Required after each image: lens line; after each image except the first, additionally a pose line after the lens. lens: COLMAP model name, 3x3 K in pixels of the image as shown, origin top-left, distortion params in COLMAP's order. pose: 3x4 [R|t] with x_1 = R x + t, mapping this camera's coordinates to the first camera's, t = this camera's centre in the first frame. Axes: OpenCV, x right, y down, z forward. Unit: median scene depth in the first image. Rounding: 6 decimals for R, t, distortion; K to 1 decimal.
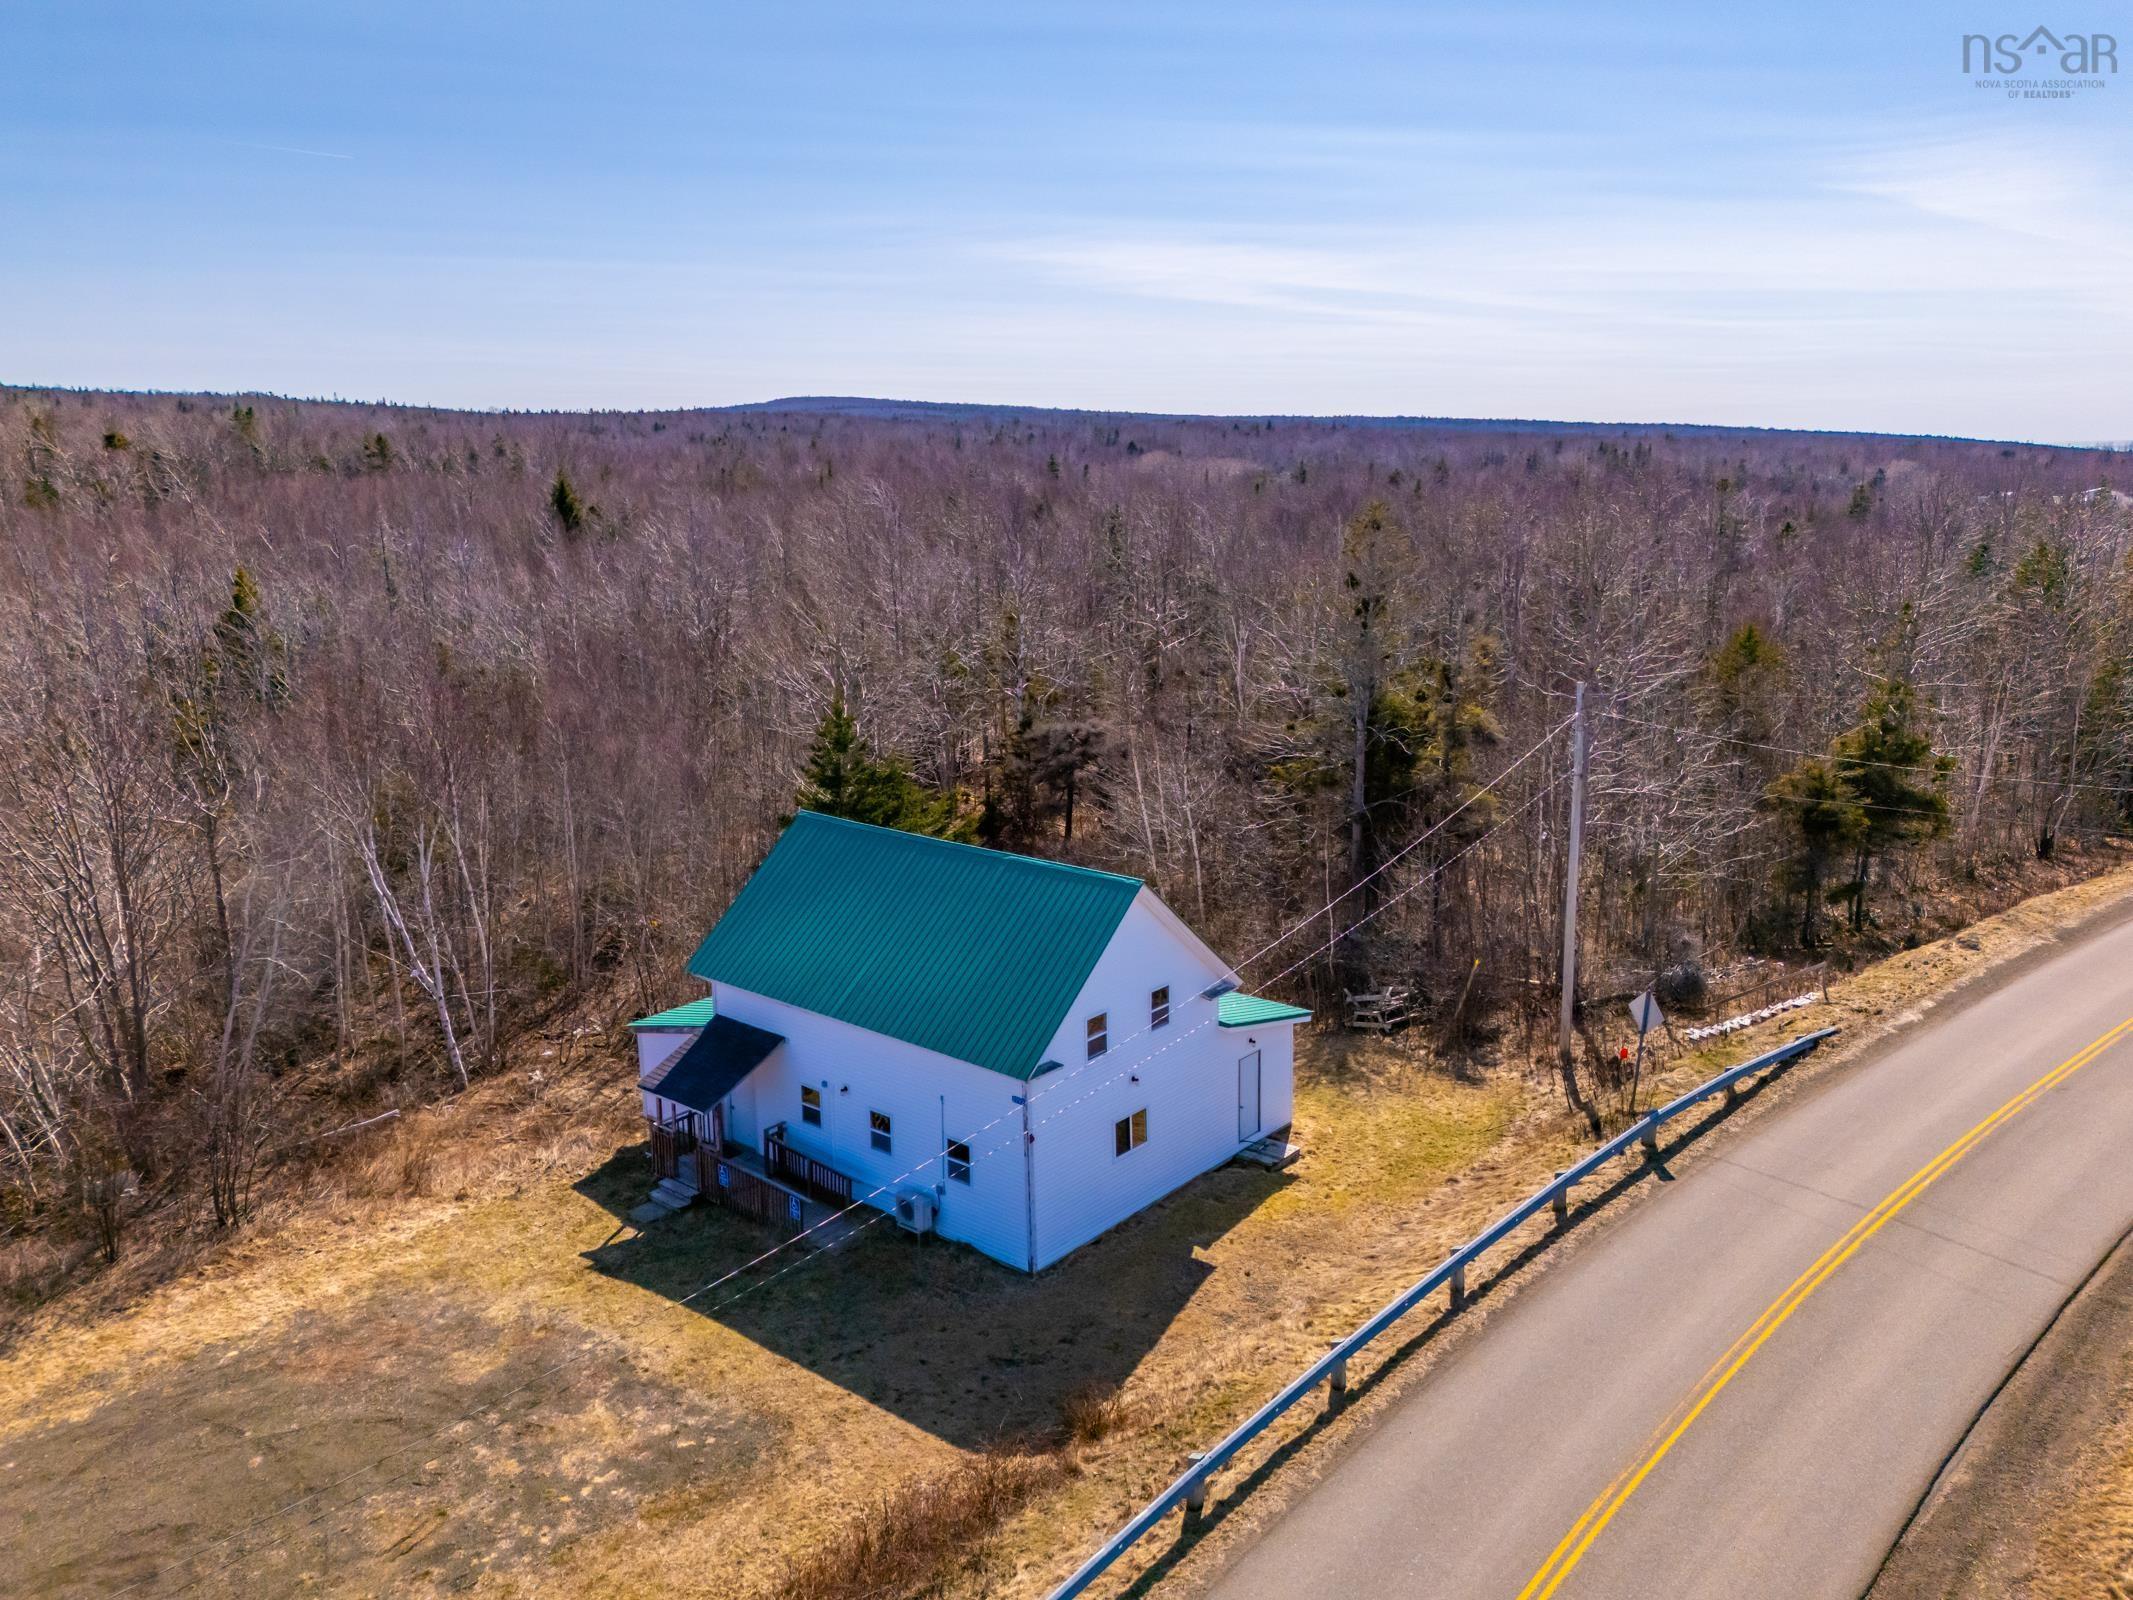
lens RADIAL K [[1602.5, 0, 1066.5], [0, 1602.5, 800.0], [0, 0, 1]] dist [0.096645, -0.107296]
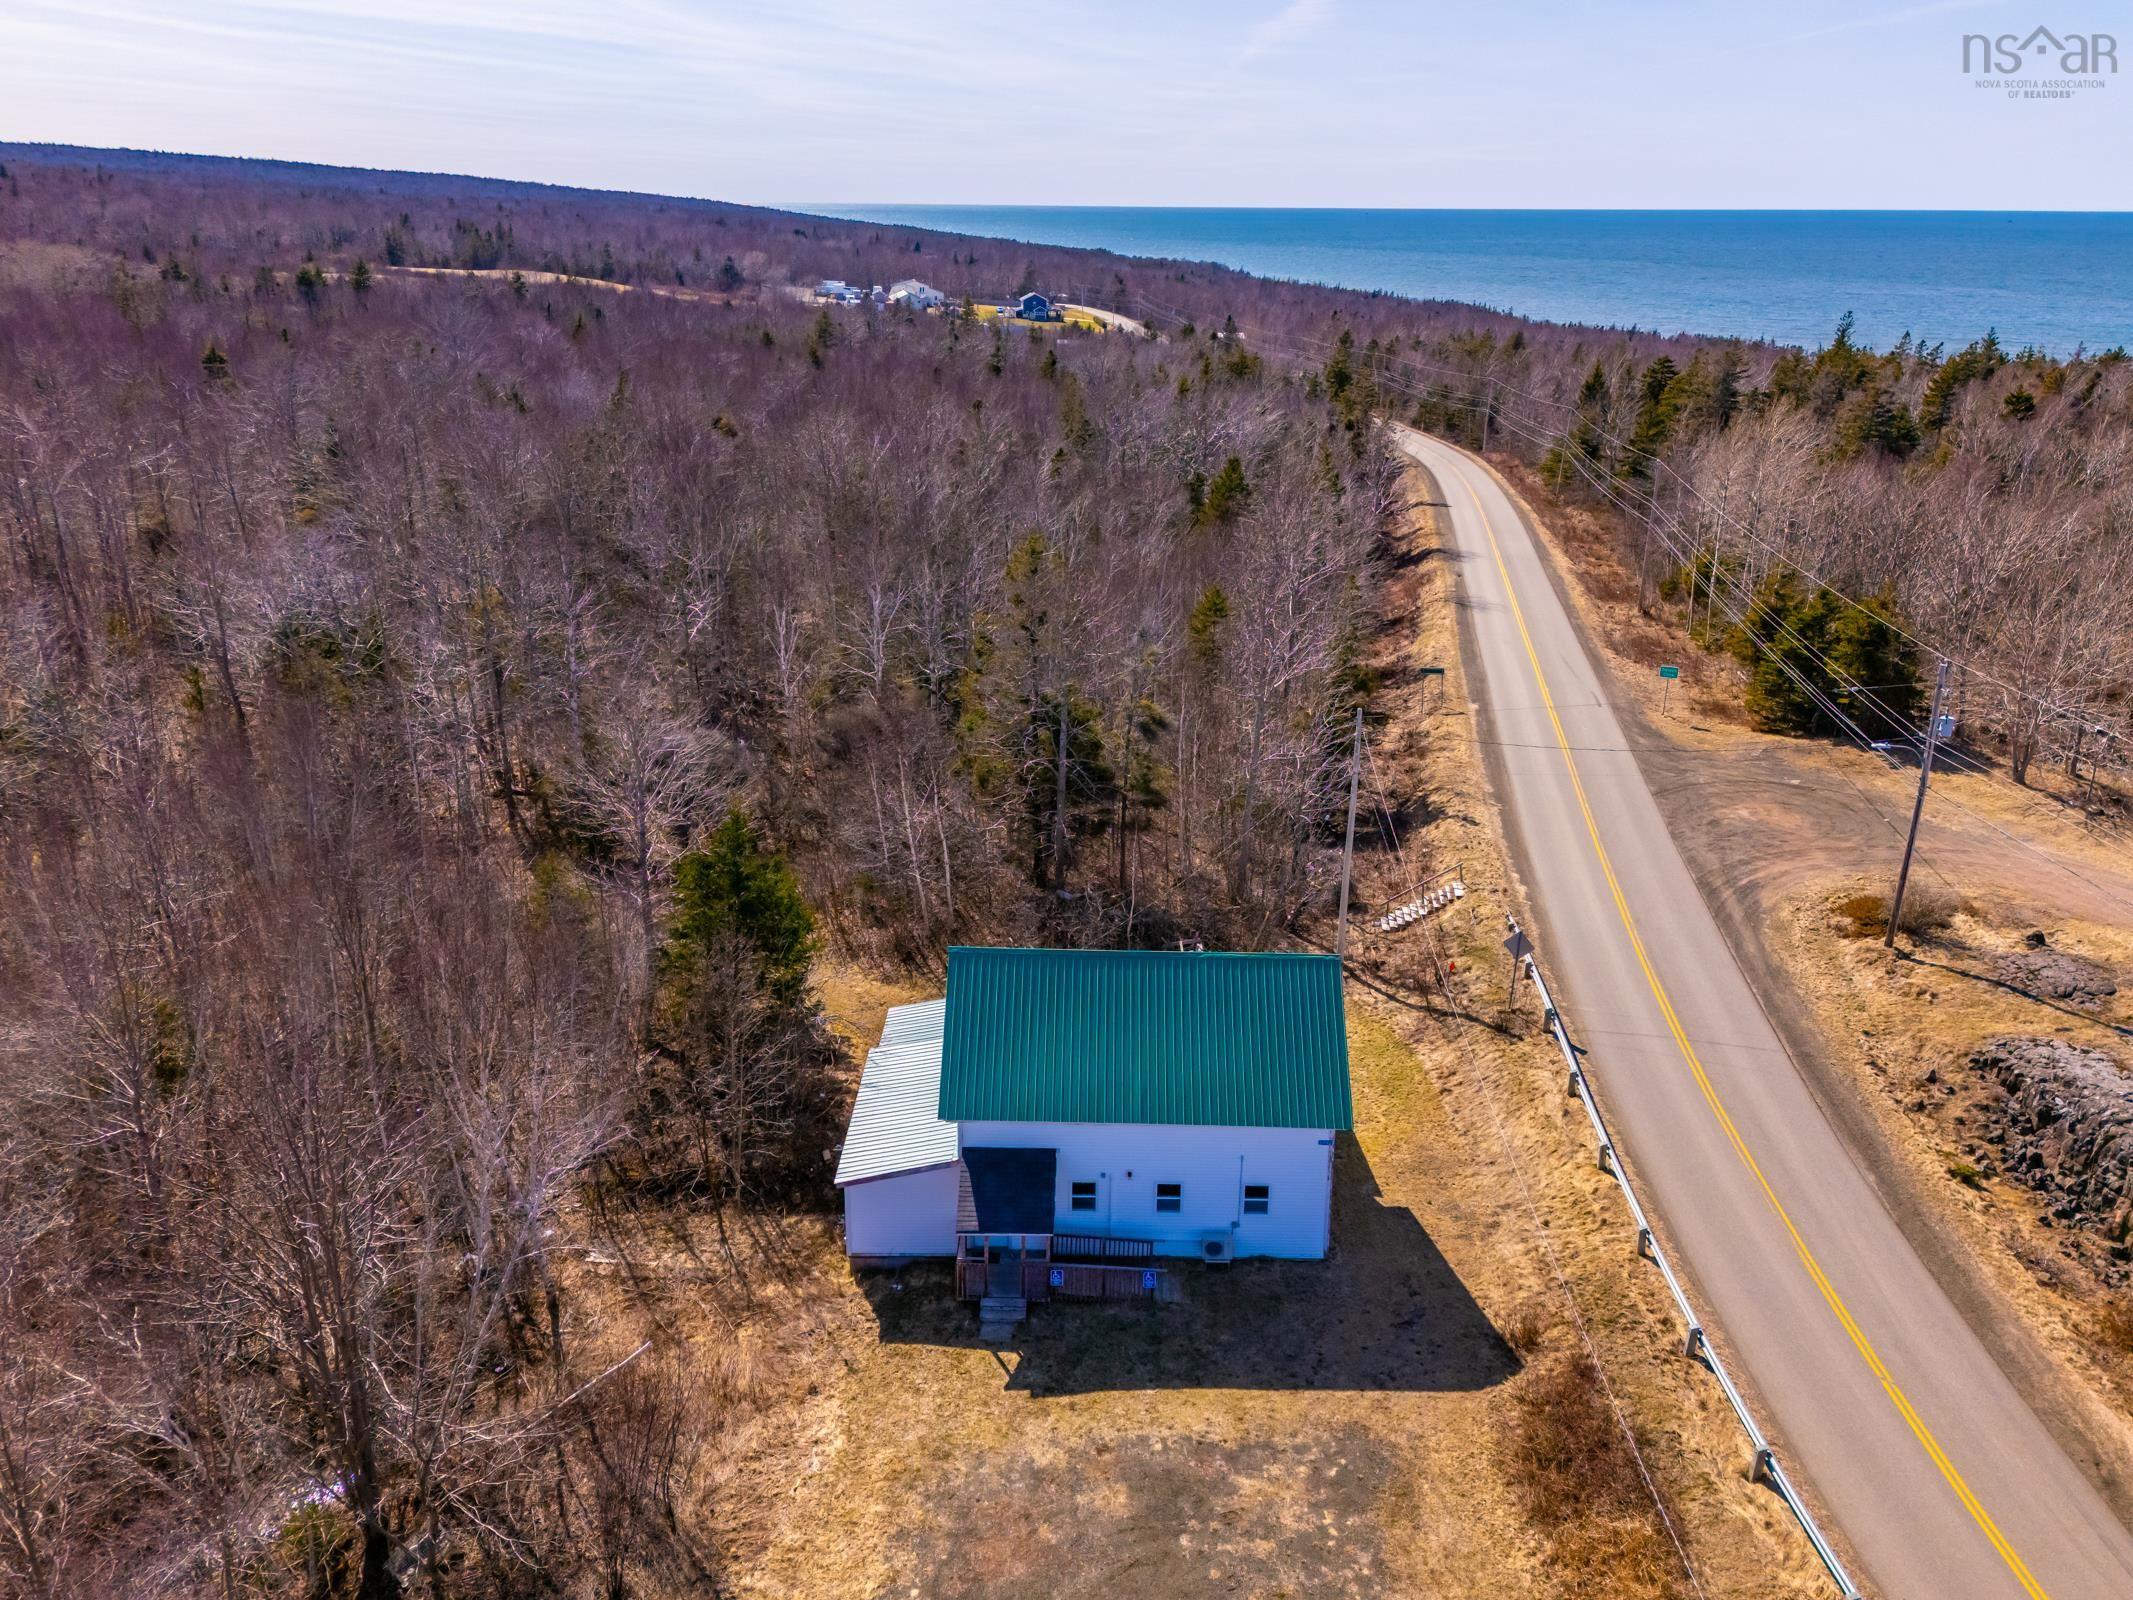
lens RADIAL K [[1663.7, 0, 1060.1], [0, 1663.7, 773.6], [0, 0, 1]] dist [0.104946, -0.111932]
pose [[0.768003, -0.193037, 0.610663, -0.942419], [0.118073, 0.979827, 0.161239, -0.344990], [-0.629469, -0.051729, 0.775302, 0.074514]]
